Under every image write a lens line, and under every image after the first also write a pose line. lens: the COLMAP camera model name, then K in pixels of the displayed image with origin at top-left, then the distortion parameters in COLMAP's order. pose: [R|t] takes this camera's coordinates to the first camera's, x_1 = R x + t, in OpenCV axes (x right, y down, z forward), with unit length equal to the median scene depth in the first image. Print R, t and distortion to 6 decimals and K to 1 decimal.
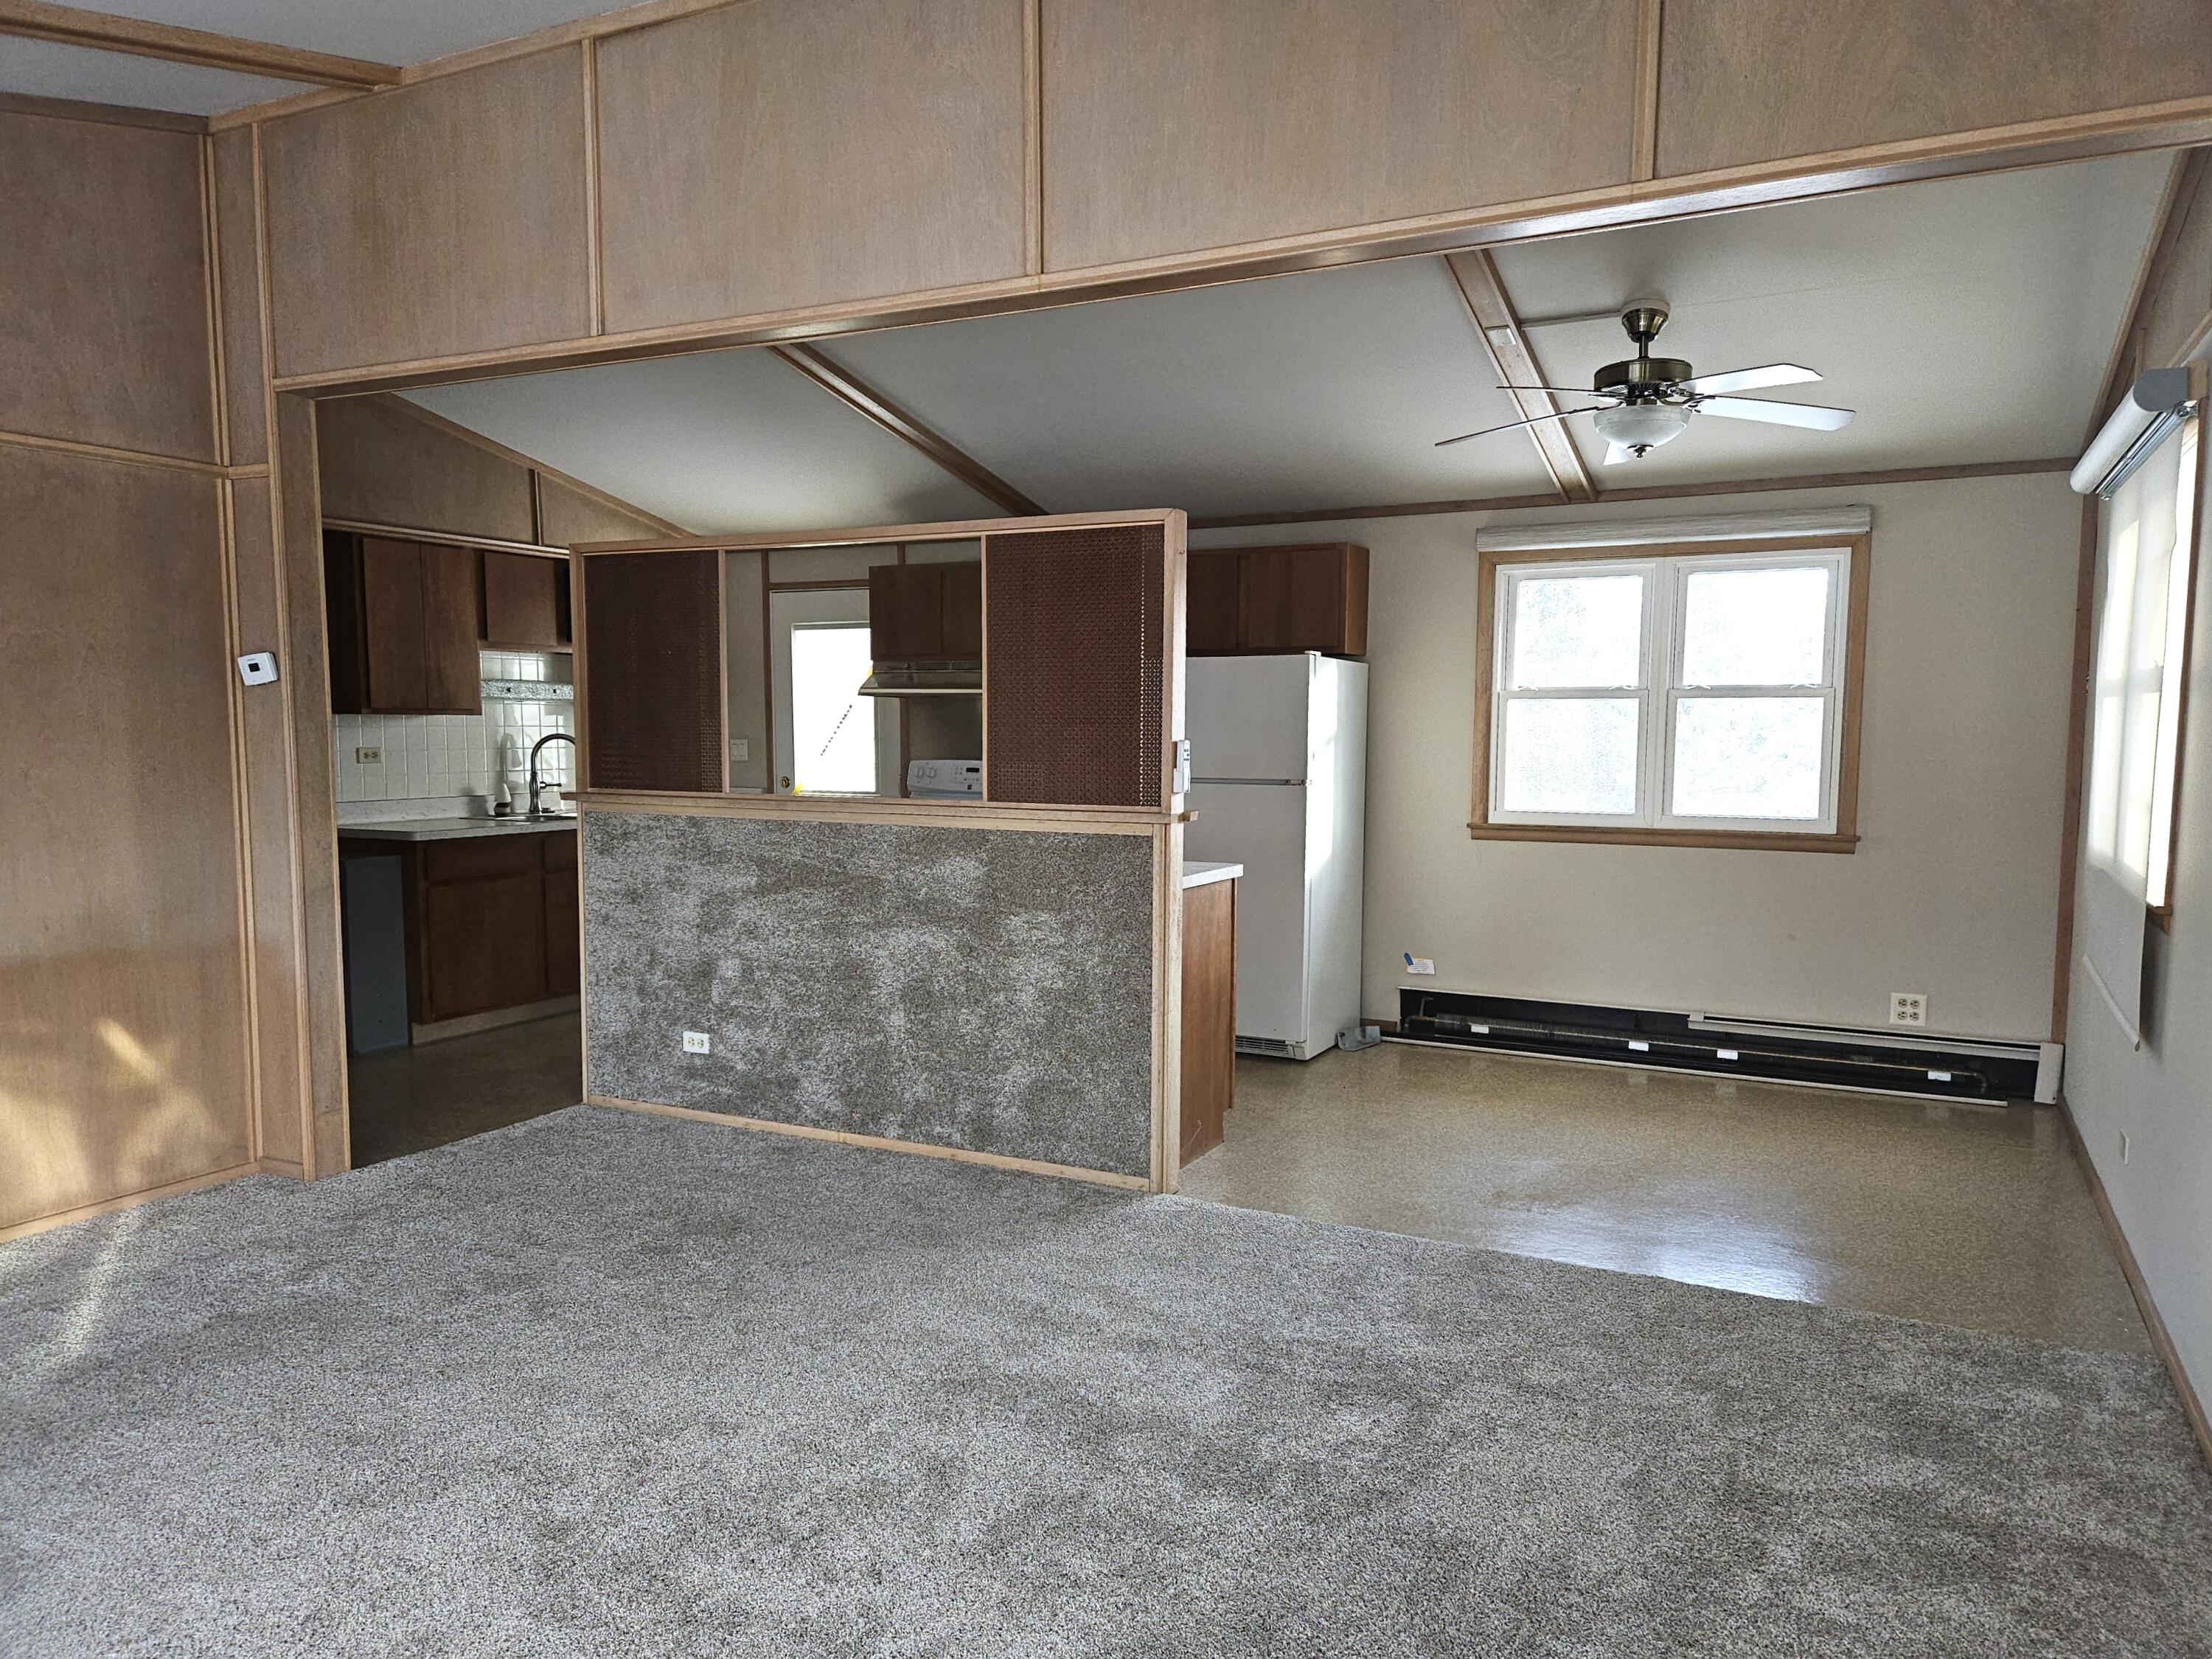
lens RADIAL K [[1495.8, 0, 1111.9], [0, 1495.8, 867.5], [0, 0, 1]] dist [0.109022, -0.101111]
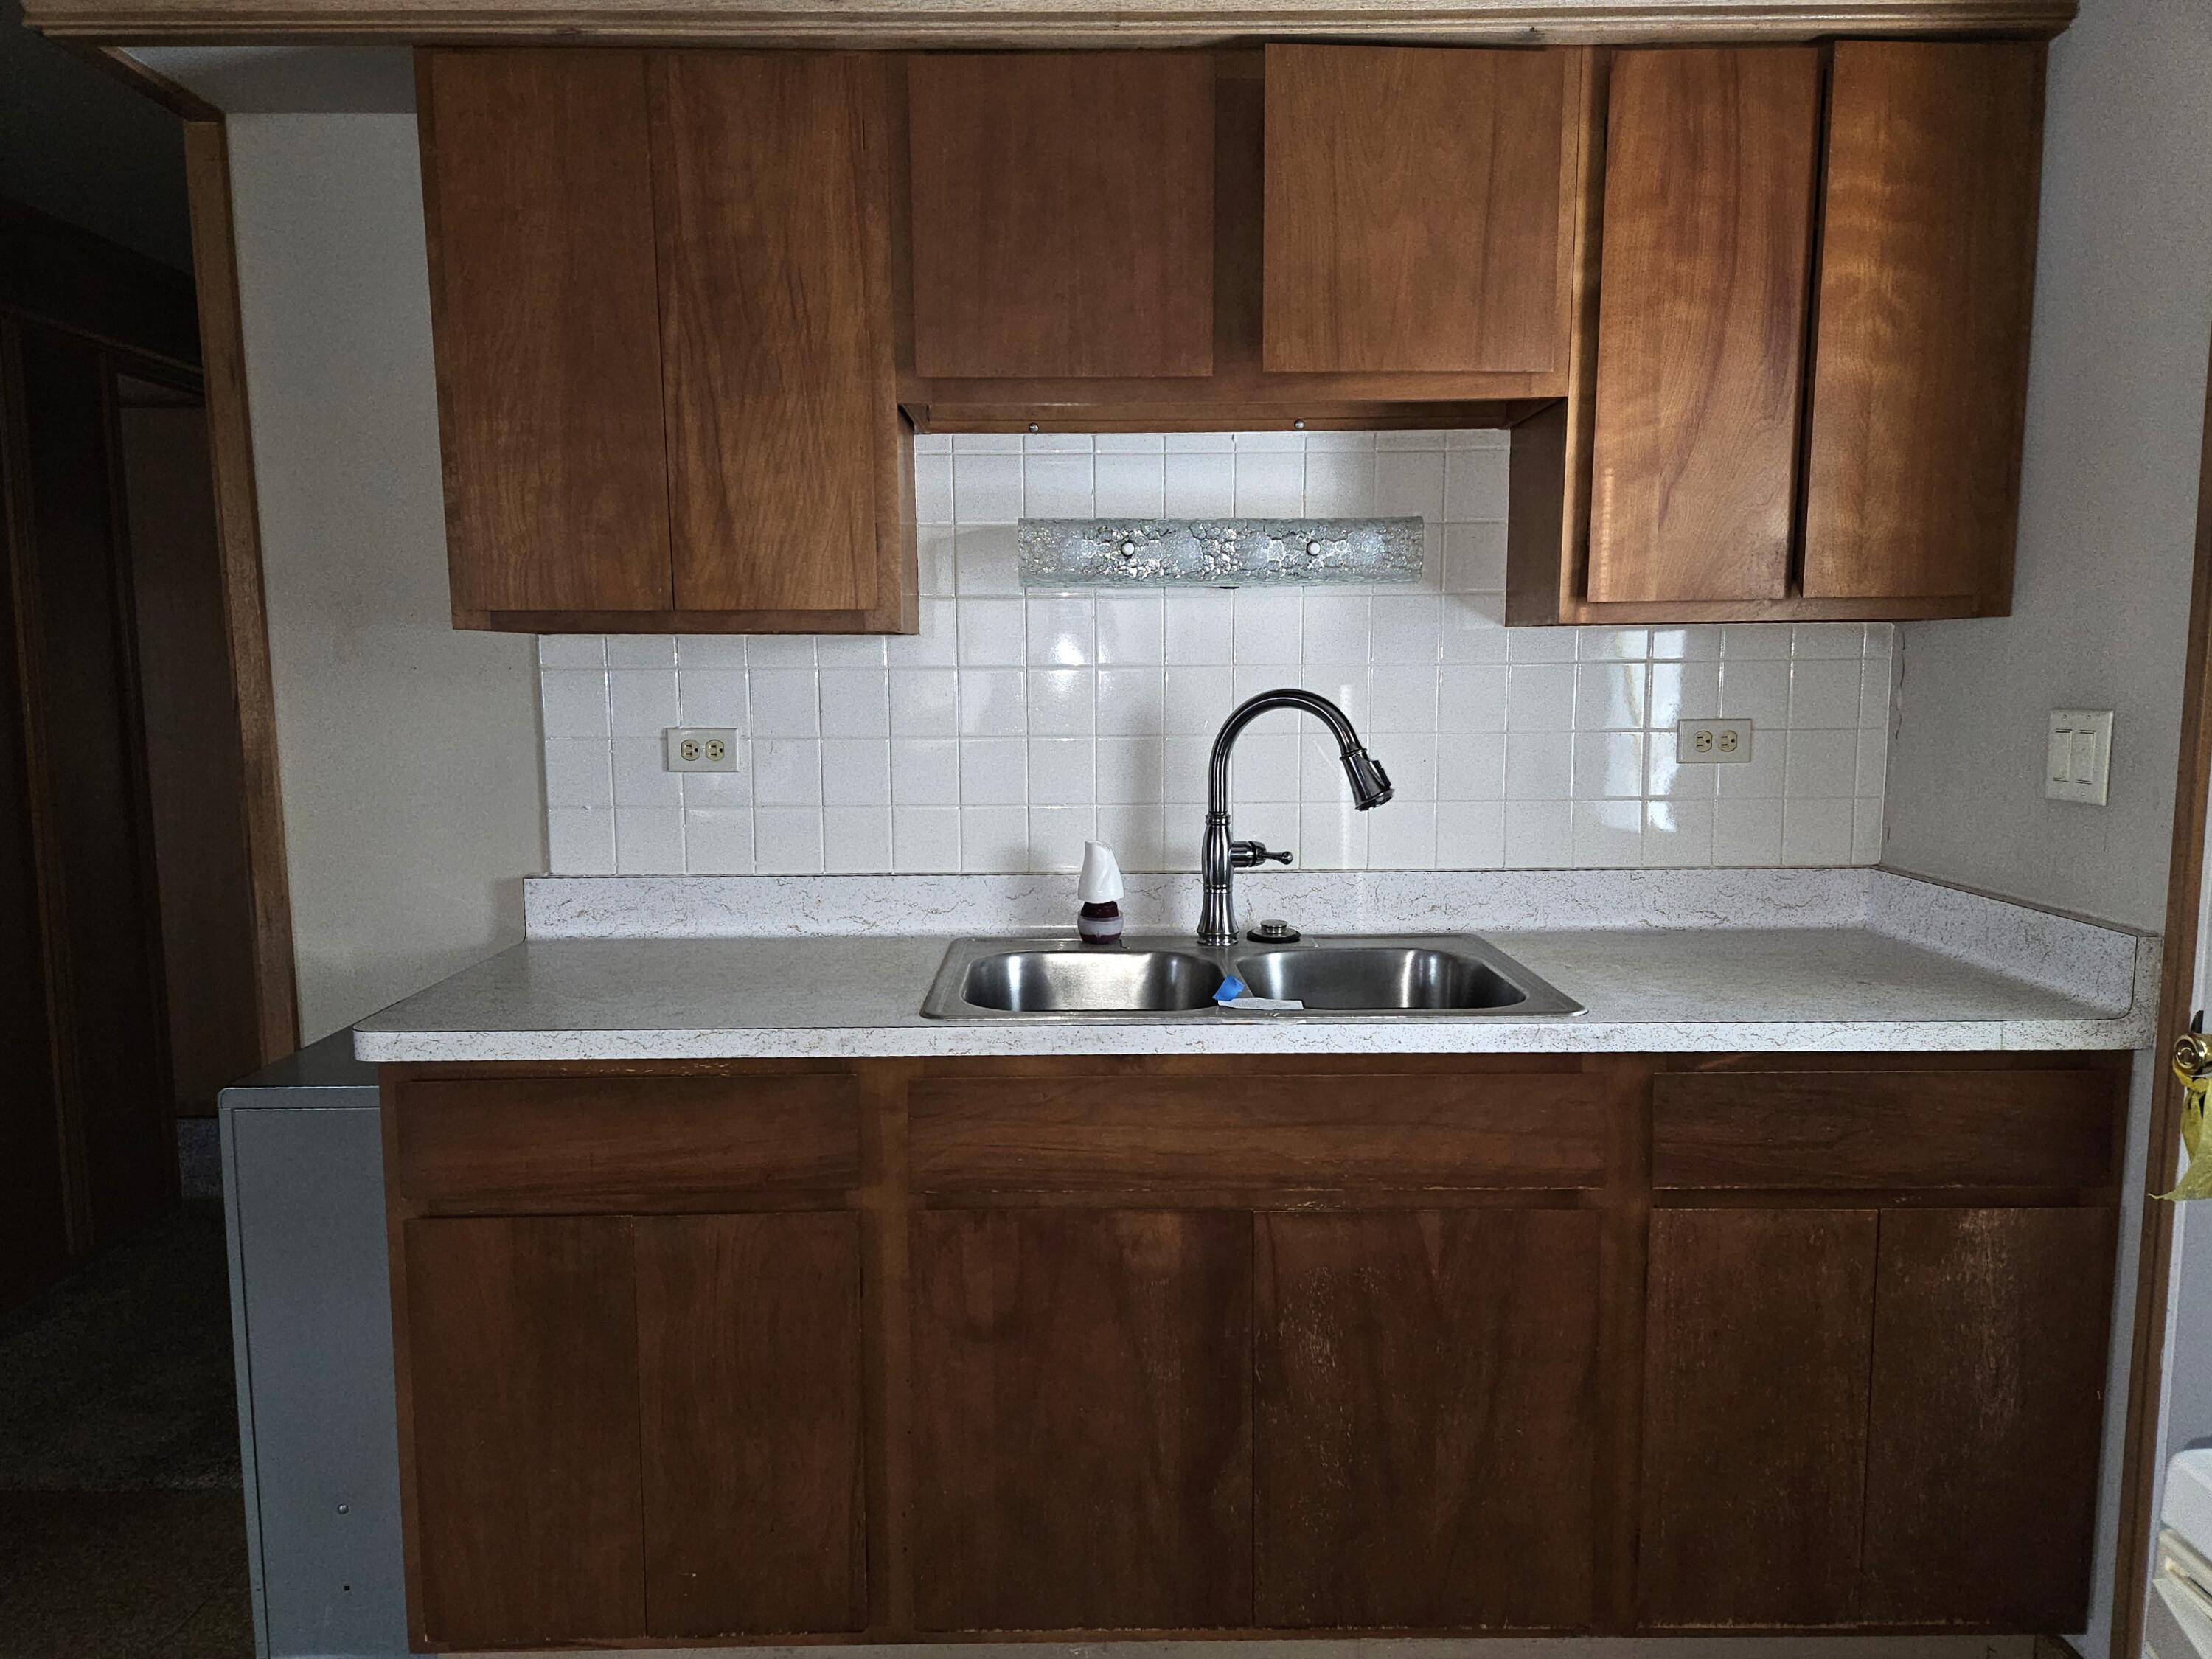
lens RADIAL K [[1454.1, 0, 1094.0], [0, 1454.1, 839.3], [0, 0, 1]] dist [0.078837, -0.074342]
pose [[0.449594, 0.103299, -0.887240, -0.136915], [-0.080776, 0.993923, 0.074788, -0.085377], [0.889573, 0.038044, 0.455206, 0.922149]]
